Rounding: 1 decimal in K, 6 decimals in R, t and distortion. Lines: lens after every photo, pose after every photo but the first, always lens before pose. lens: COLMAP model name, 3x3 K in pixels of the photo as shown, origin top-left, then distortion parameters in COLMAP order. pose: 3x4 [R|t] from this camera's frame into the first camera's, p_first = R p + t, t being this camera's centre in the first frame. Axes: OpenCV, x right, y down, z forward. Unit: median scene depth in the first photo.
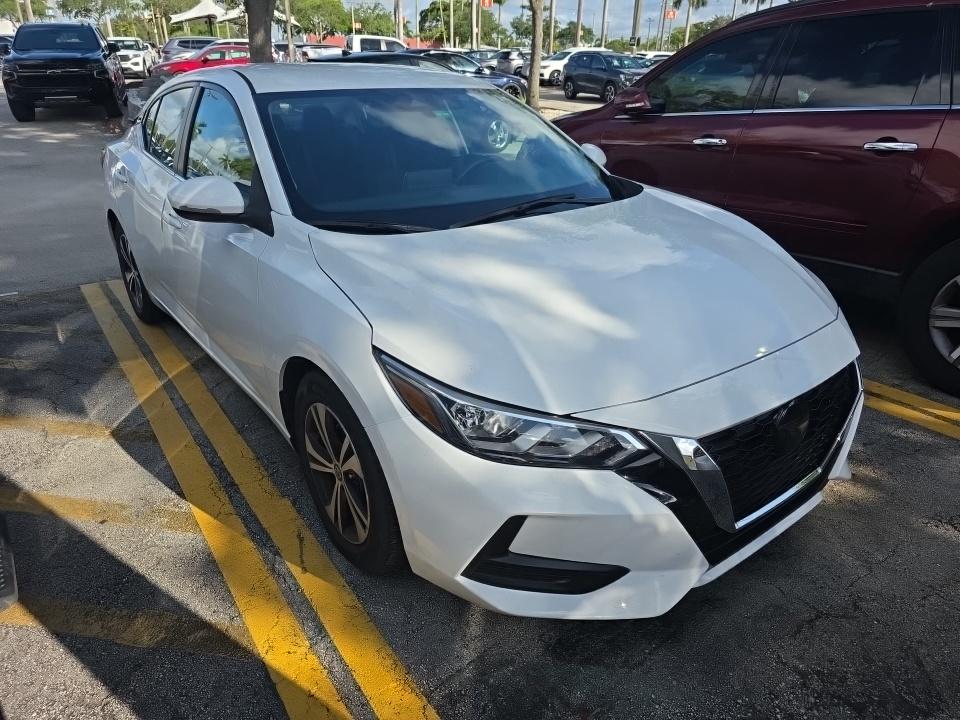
lens RADIAL K [[651.0, 0, 485.3], [0, 651.0, 365.5], [0, 0, 1]] dist [0.035254, -0.027028]
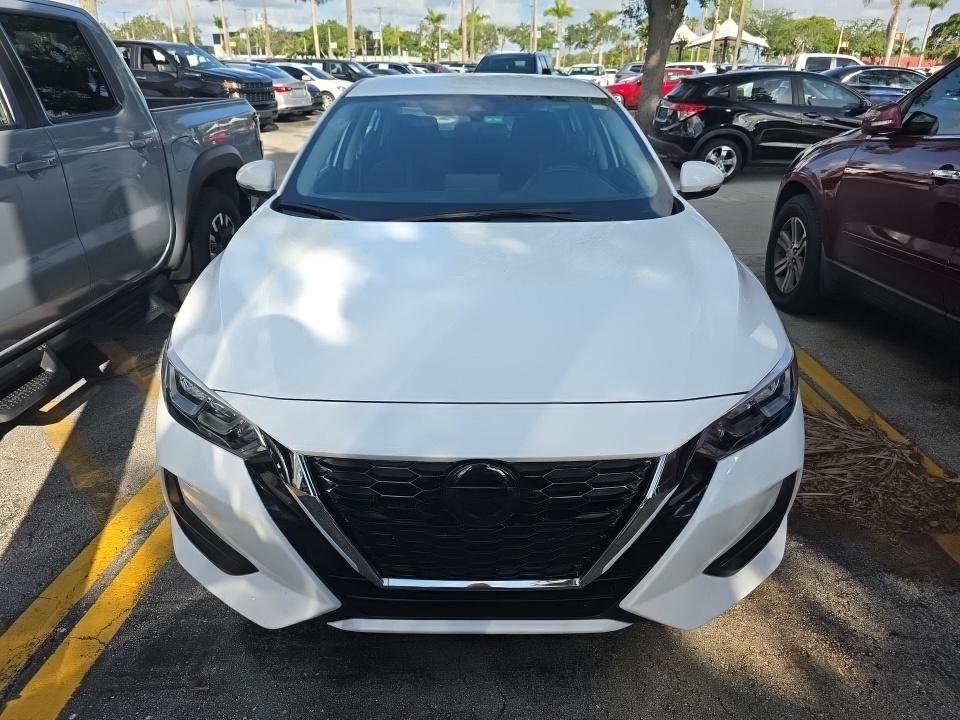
lens RADIAL K [[651.0, 0, 475.9], [0, 651.0, 359.3], [0, 0, 1]] dist [0.035254, -0.027028]
pose [[0.789587, 0.232726, -0.567795, 0.353800], [-0.254208, 0.966214, 0.042522, -0.041631], [0.558508, 0.110764, 0.822071, 0.128225]]
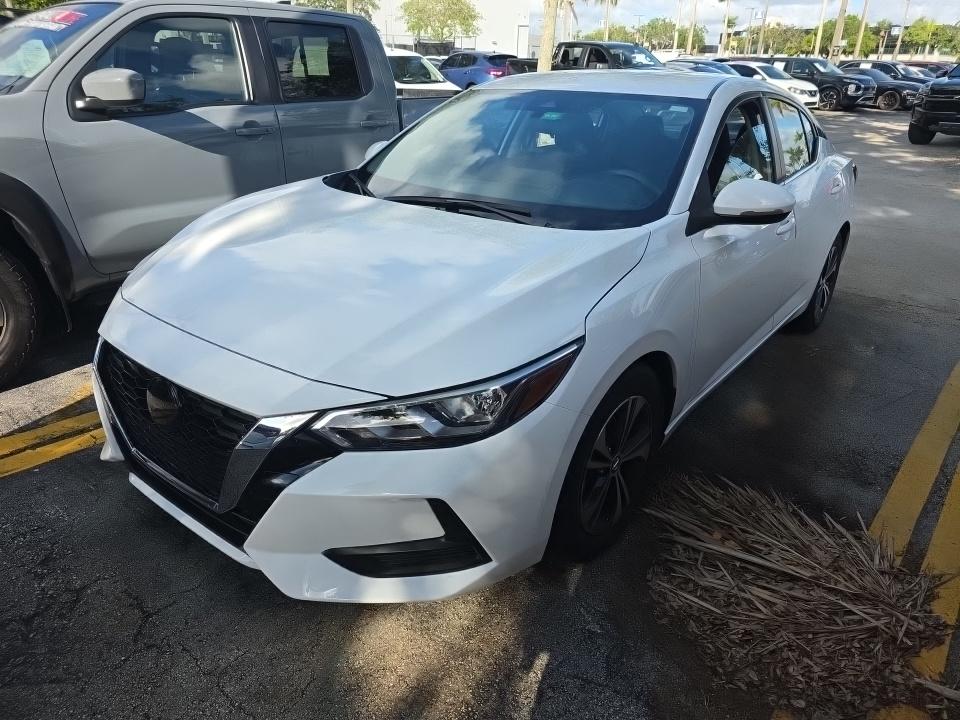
lens RADIAL K [[651.0, 0, 487.8], [0, 651.0, 361.1], [0, 0, 1]] dist [0.035254, -0.027028]
pose [[0.249957, 0.384882, -0.888475, 0.585532], [-0.426603, 0.867516, 0.255785, -0.173623], [0.869213, 0.315091, 0.381033, 0.414699]]
